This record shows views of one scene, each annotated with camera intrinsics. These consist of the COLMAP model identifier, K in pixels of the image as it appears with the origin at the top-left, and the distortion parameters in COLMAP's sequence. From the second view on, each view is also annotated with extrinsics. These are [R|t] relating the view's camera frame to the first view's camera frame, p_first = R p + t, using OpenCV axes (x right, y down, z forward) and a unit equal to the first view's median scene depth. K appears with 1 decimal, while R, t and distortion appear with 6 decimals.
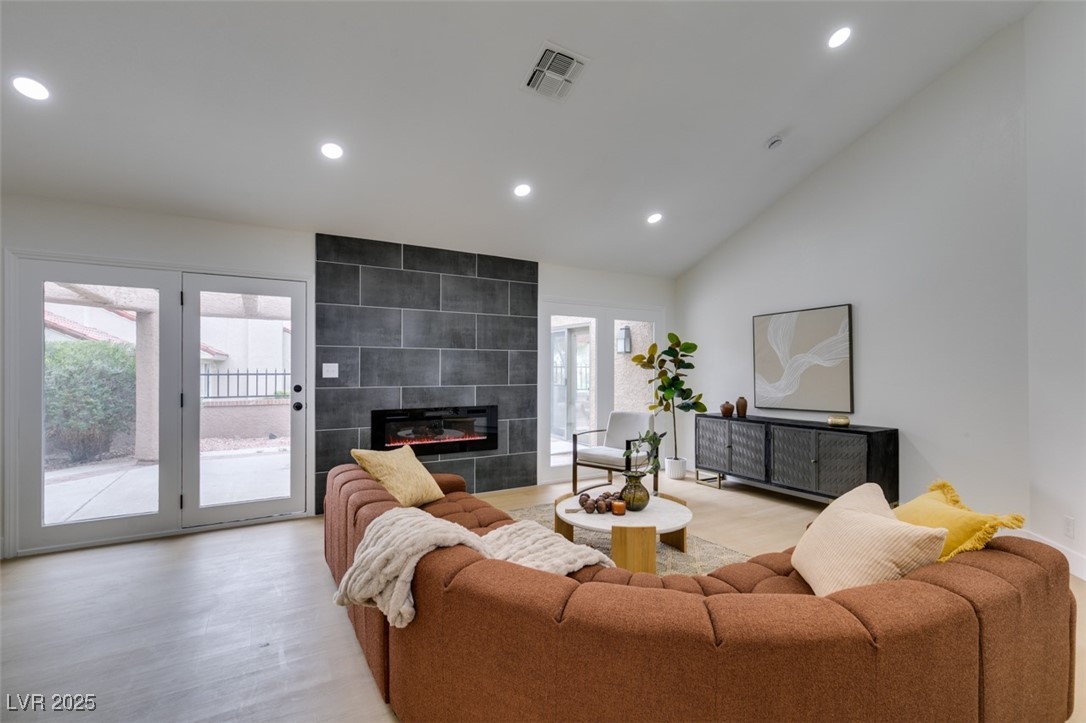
lens RADIAL K [[485.4, 0, 542.1], [0, 485.4, 362.6], [0, 0, 1]] dist [0.008755, -0.002796]
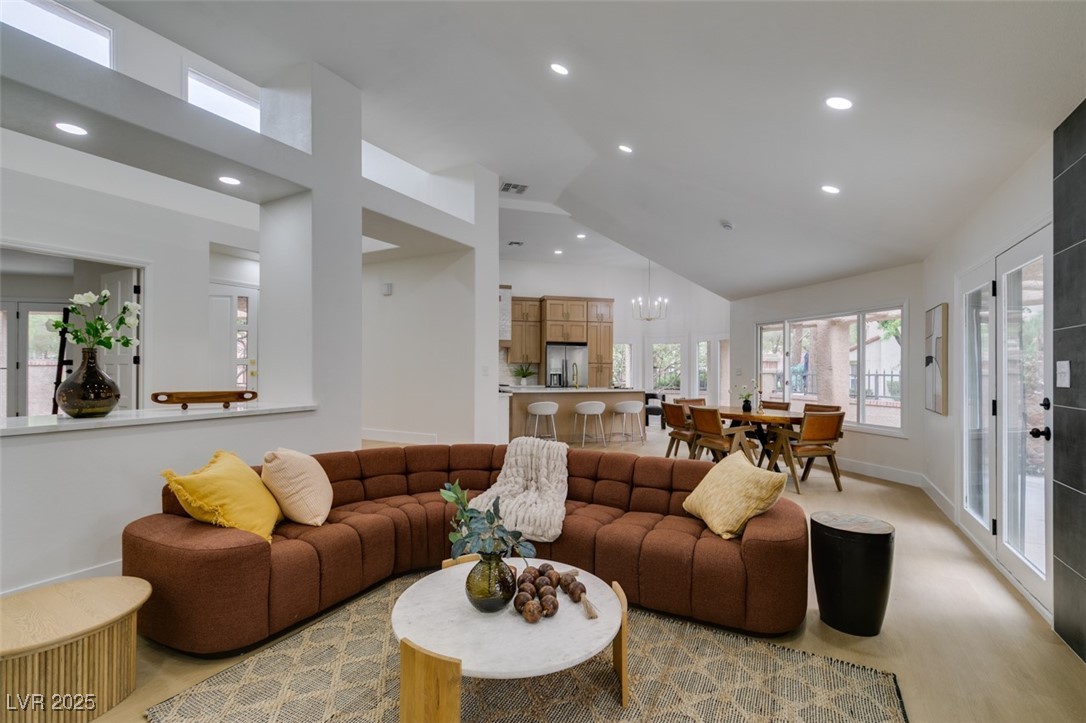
lens RADIAL K [[485.4, 0, 544.7], [0, 485.4, 361.9], [0, 0, 1]] dist [0.008755, -0.002796]
pose [[-0.856728, -0.013307, -0.515597, 0.292115], [-0.000844, 0.999702, -0.024400, 0.014722], [0.515768, -0.020469, -0.856484, 1.036959]]
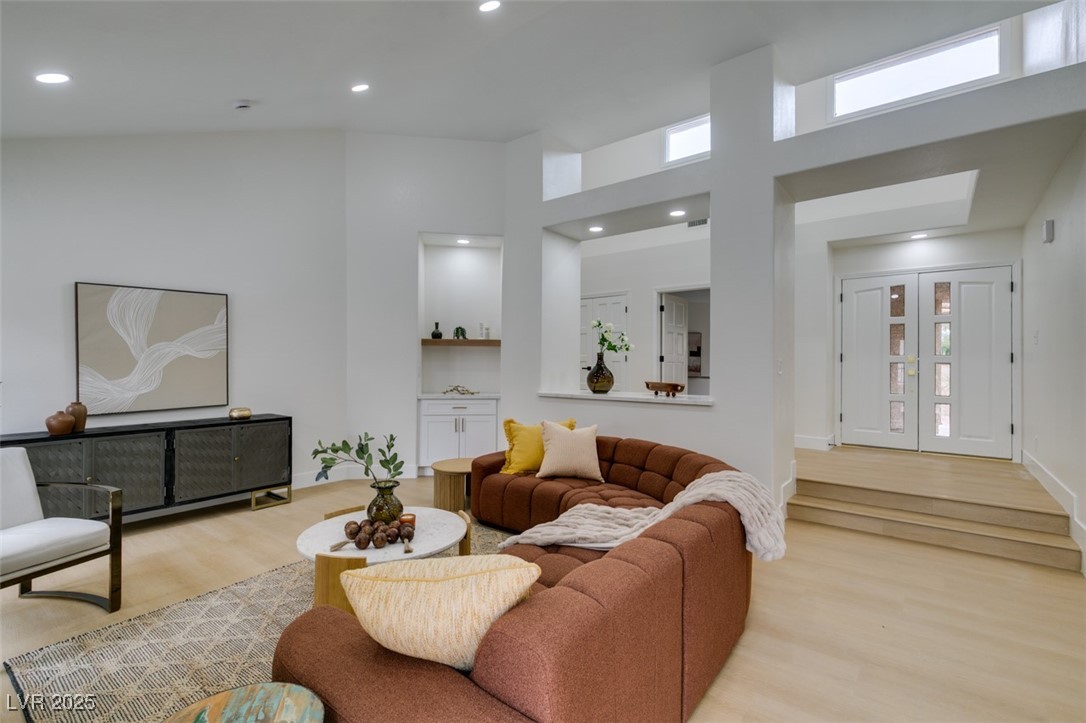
lens RADIAL K [[485.4, 0, 535.4], [0, 485.4, 360.0], [0, 0, 1]] dist [0.008755, -0.002796]
pose [[-0.362574, 0.002338, 0.931952, -0.472029], [-0.016381, 0.999826, -0.008881, 0.009748], [-0.931811, -0.018487, -0.362472, 0.719954]]
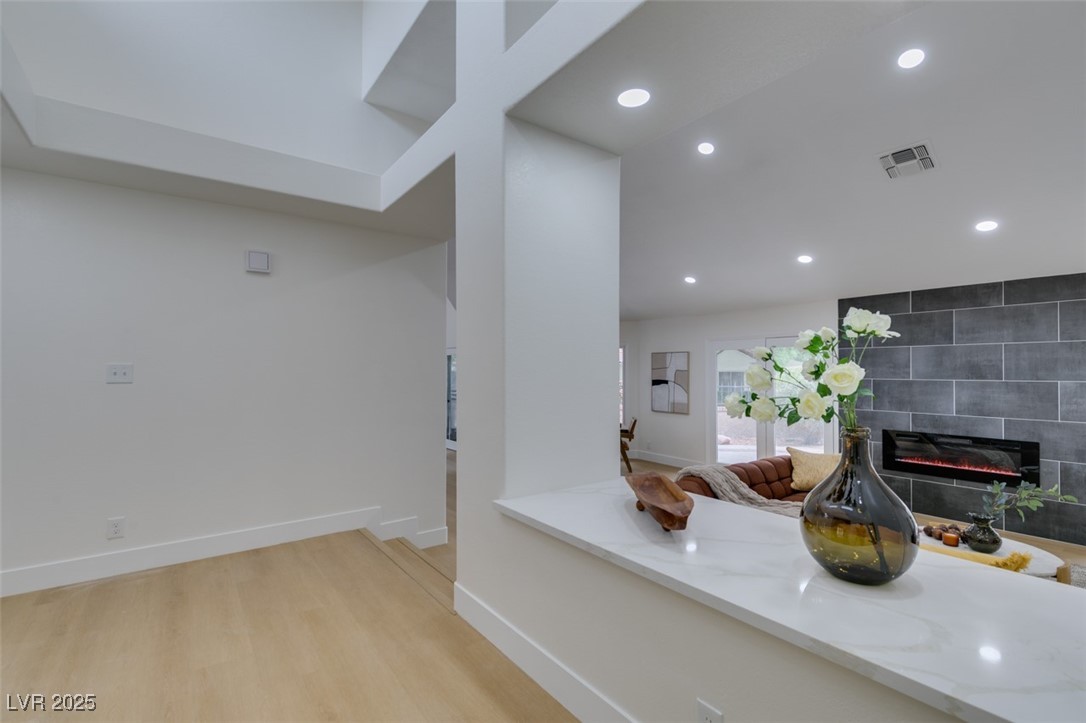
lens RADIAL K [[485.4, 0, 541.9], [0, 485.4, 366.1], [0, 0, 1]] dist [0.008755, -0.002796]
pose [[0.117464, -0.013322, -0.992988, 0.738680], [0.009083, 0.999883, -0.012340, -0.053576], [0.993036, -0.007570, 0.117572, -0.023866]]
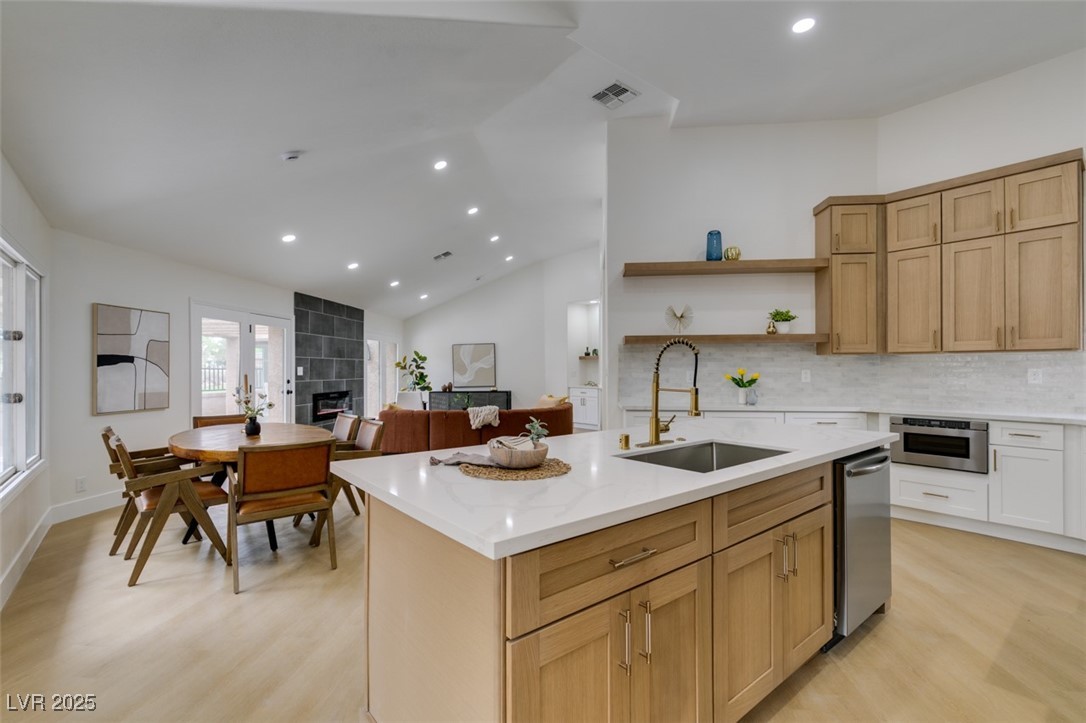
lens RADIAL K [[485.4, 0, 541.2], [0, 485.4, 363.3], [0, 0, 1]] dist [0.008755, -0.002796]
pose [[0.587612, 0.004725, 0.809129, -1.181289], [-0.001770, 0.999988, -0.004554, -0.004491], [-0.809141, 0.001244, 0.587614, -0.633580]]
